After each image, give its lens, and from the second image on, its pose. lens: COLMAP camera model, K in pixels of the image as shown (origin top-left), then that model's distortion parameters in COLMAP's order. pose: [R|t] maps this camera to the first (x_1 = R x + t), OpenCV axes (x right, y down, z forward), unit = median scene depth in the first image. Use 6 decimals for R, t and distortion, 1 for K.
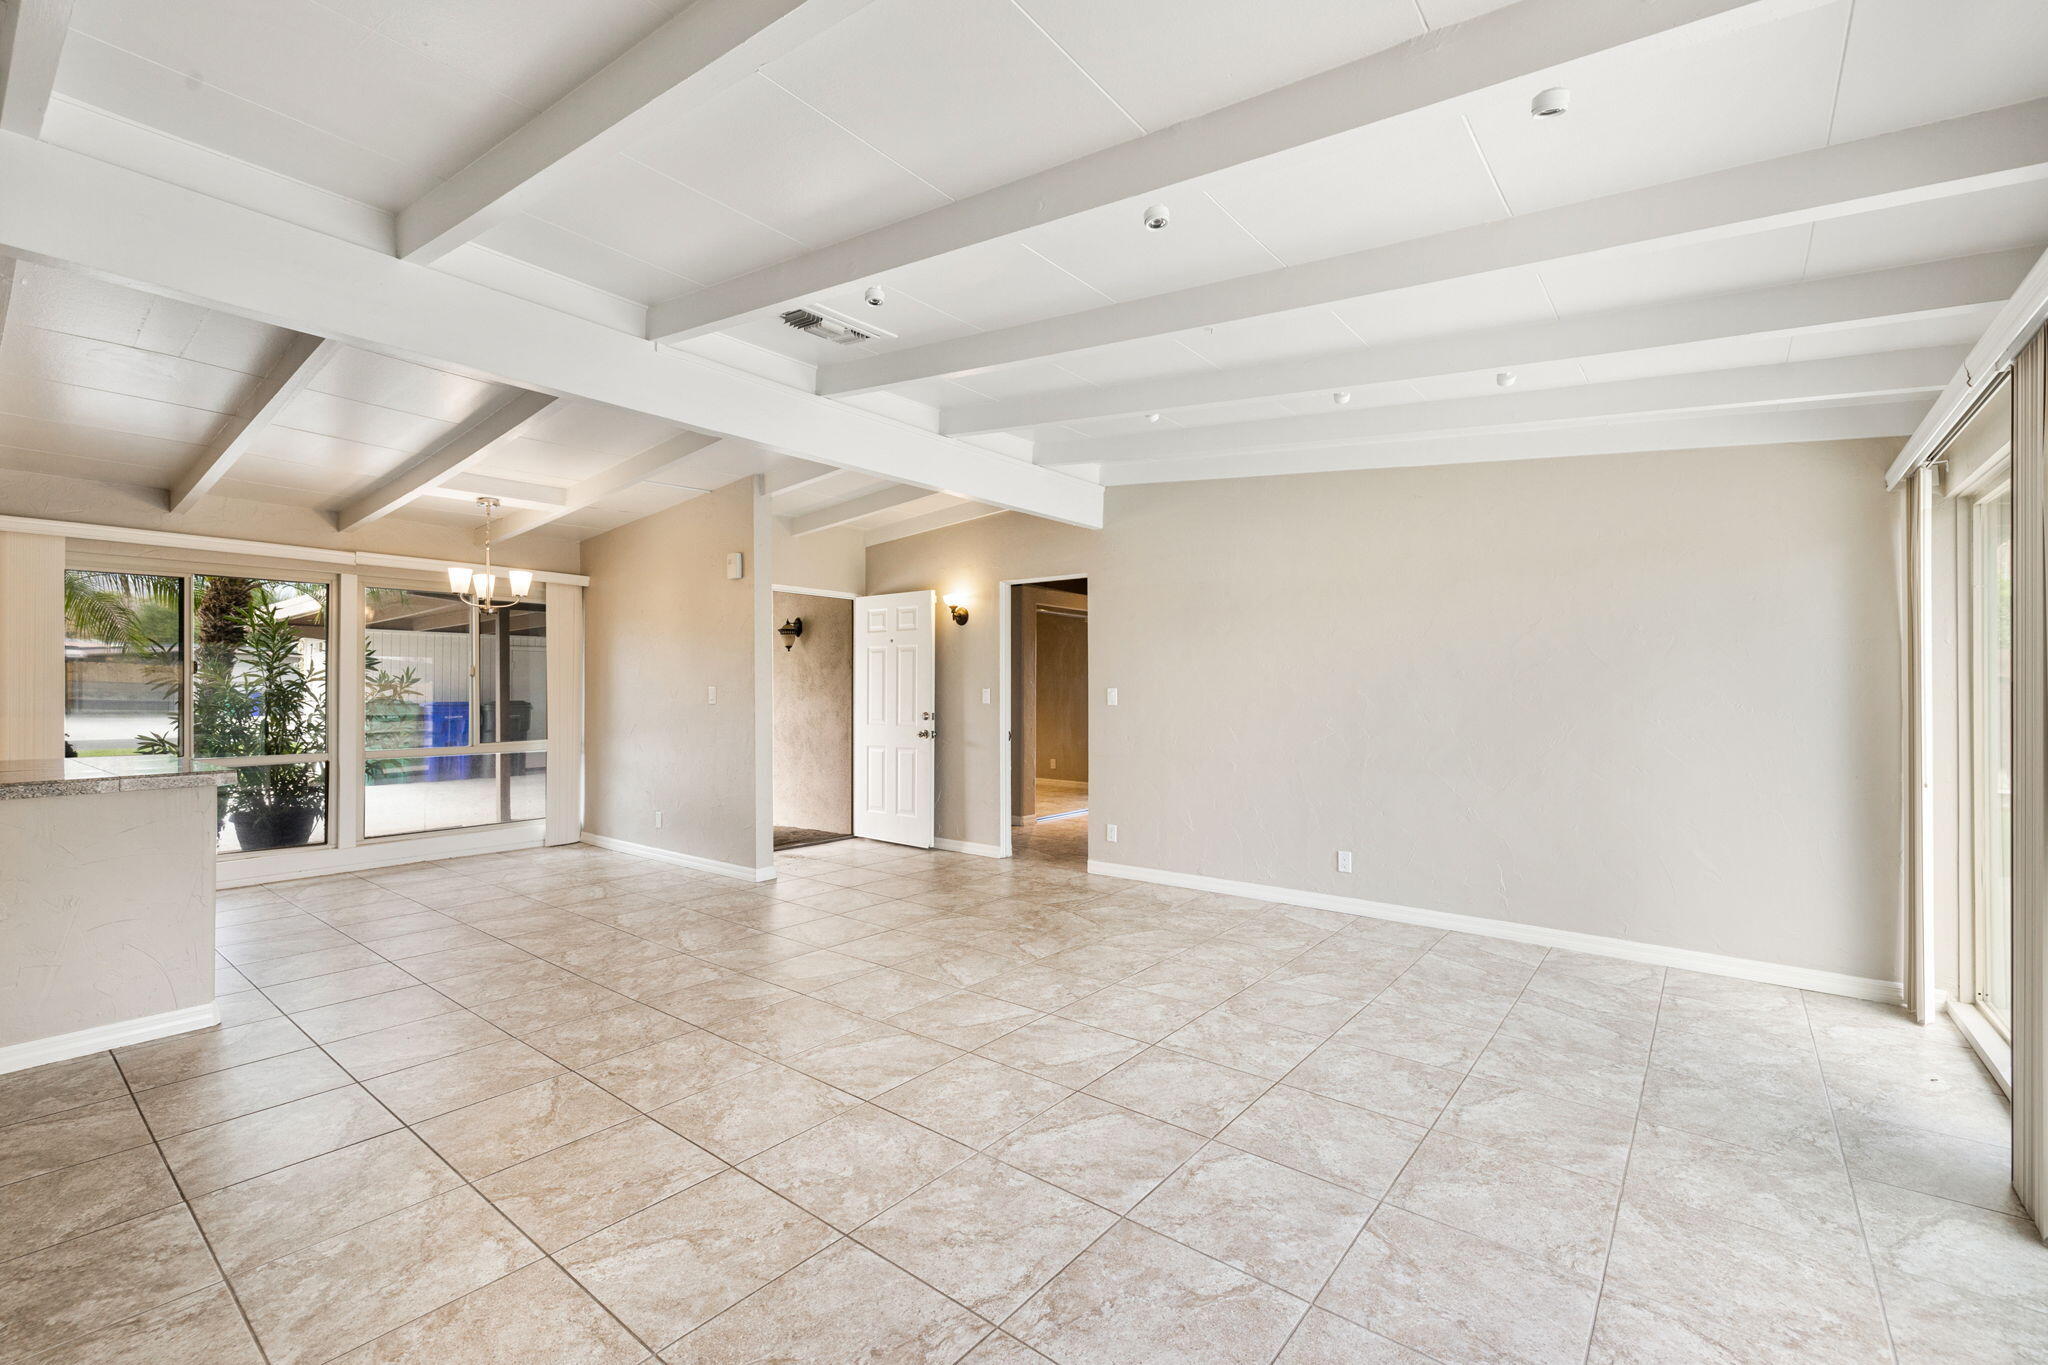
lens RADIAL K [[870.9, 0, 1031.3], [0, 870.9, 673.9], [0, 0, 1]] dist [0.002196, -0.000296]
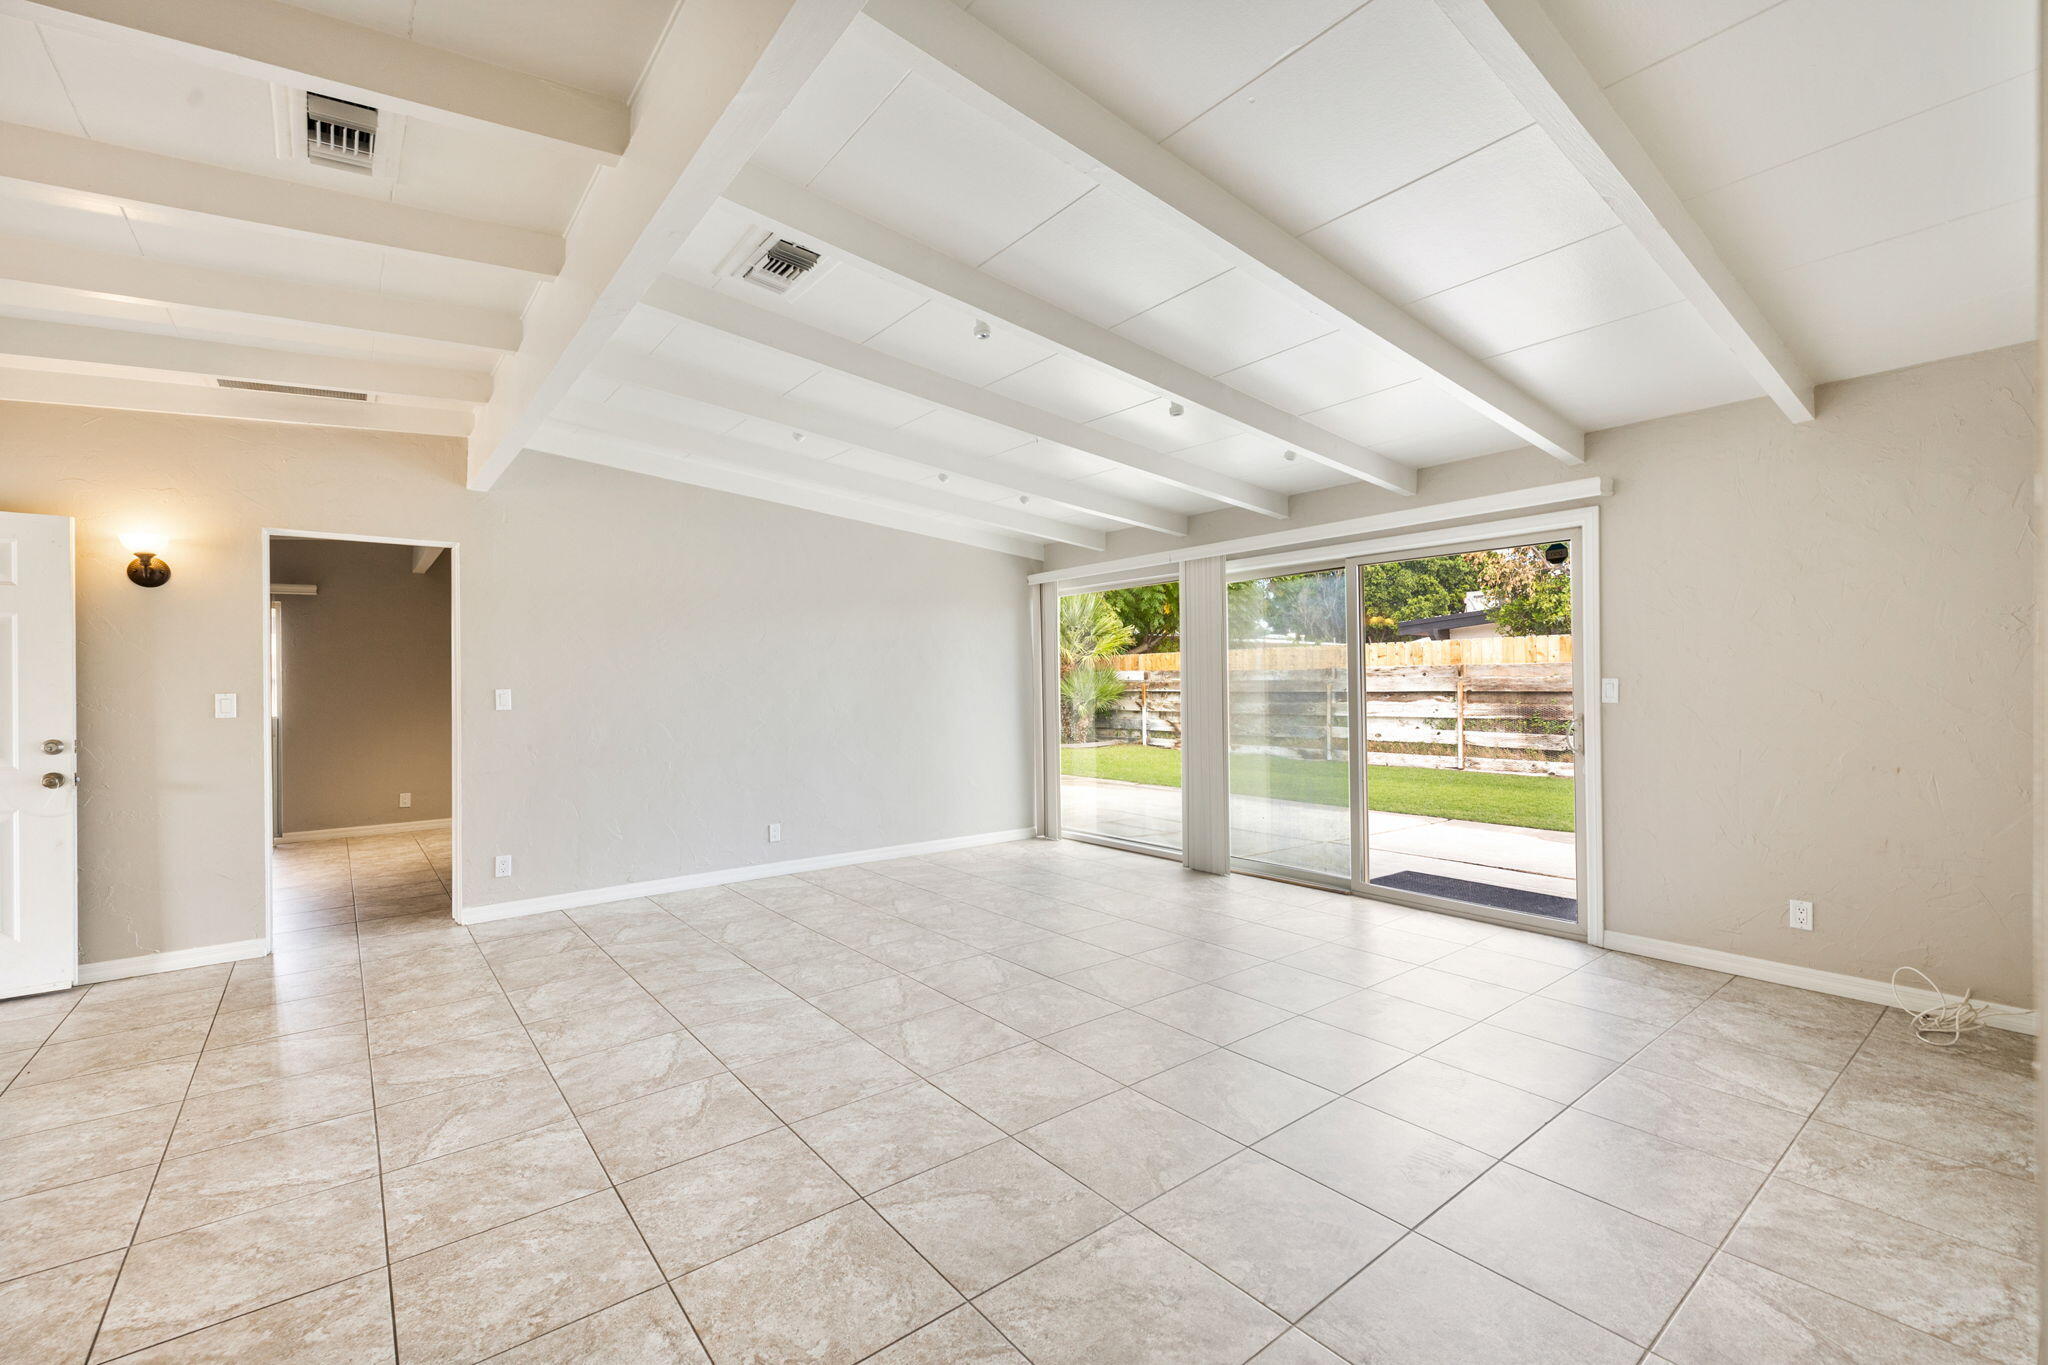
lens RADIAL K [[867.1, 0, 1026.4], [0, 867.1, 669.5], [0, 0, 1]] dist [0.003382, -0.000009]
pose [[0.227917, 0.010231, 0.973627, -0.906302], [-0.004739, 0.999945, -0.009398, 0.004912], [-0.973669, -0.002472, 0.227953, 0.511825]]
